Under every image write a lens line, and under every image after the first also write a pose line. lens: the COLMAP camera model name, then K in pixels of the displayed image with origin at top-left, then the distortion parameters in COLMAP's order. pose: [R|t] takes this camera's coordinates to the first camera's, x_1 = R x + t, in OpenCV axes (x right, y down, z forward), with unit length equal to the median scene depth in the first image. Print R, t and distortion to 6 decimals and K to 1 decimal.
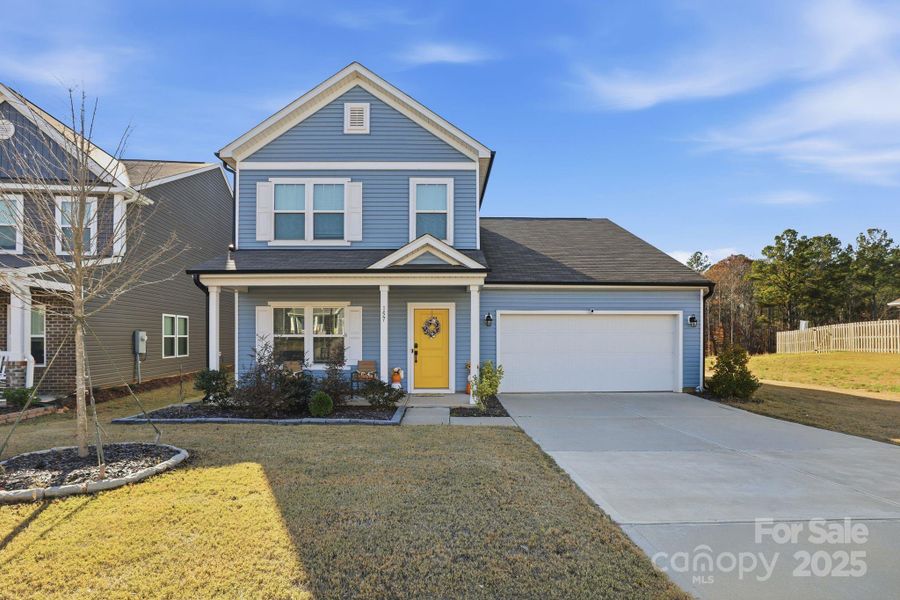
lens RADIAL K [[438.4, 0, 448.4], [0, 438.4, 339.8], [0, 0, 1]] dist [-0.021514, 0.000189]
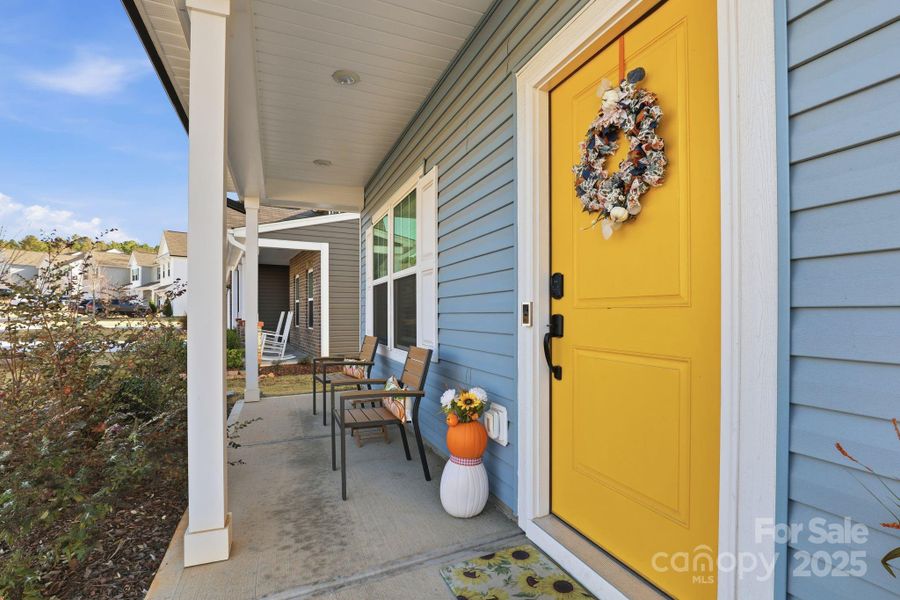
lens RADIAL K [[419.4, 0, 457.7], [0, 419.4, 313.7], [0, 0, 1]] dist [-0.025294, 0.000704]
pose [[0.381900, 0.000575, -0.924203, 0.073078], [-0.000563, 1.000000, 0.000389, 0.025119], [0.924203, 0.000372, 0.381900, 0.904077]]
